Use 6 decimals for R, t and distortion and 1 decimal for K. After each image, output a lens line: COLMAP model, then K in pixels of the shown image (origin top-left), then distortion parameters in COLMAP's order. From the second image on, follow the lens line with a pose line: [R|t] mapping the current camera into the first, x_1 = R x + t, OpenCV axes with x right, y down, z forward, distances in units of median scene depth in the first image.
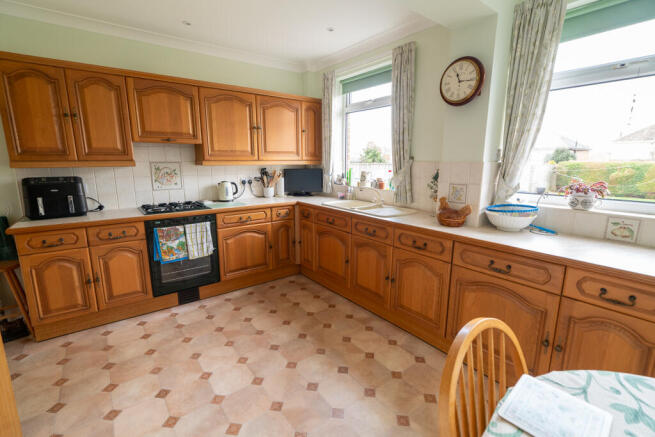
lens RADIAL K [[297.3, 0, 324.8], [0, 297.3, 216.6], [0, 0, 1]] dist [0.001740, 0.000464]
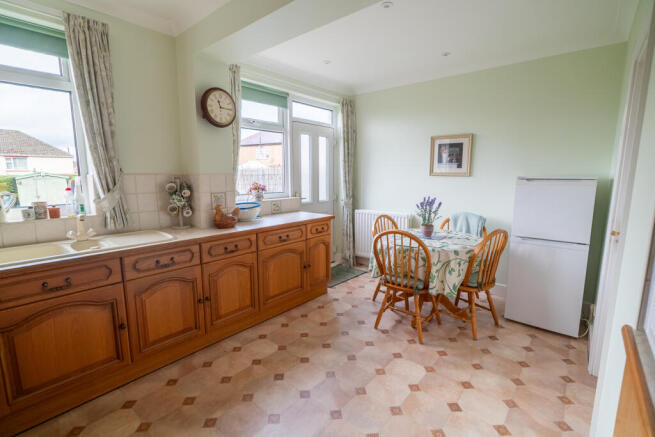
lens RADIAL K [[297.3, 0, 325.6], [0, 297.3, 219.7], [0, 0, 1]] dist [0.001740, 0.000464]
pose [[-0.201035, -0.148121, 0.968321, -0.773492], [0.187805, 0.964337, 0.186502, -0.142766], [-0.961413, 0.219349, -0.166048, 0.794679]]
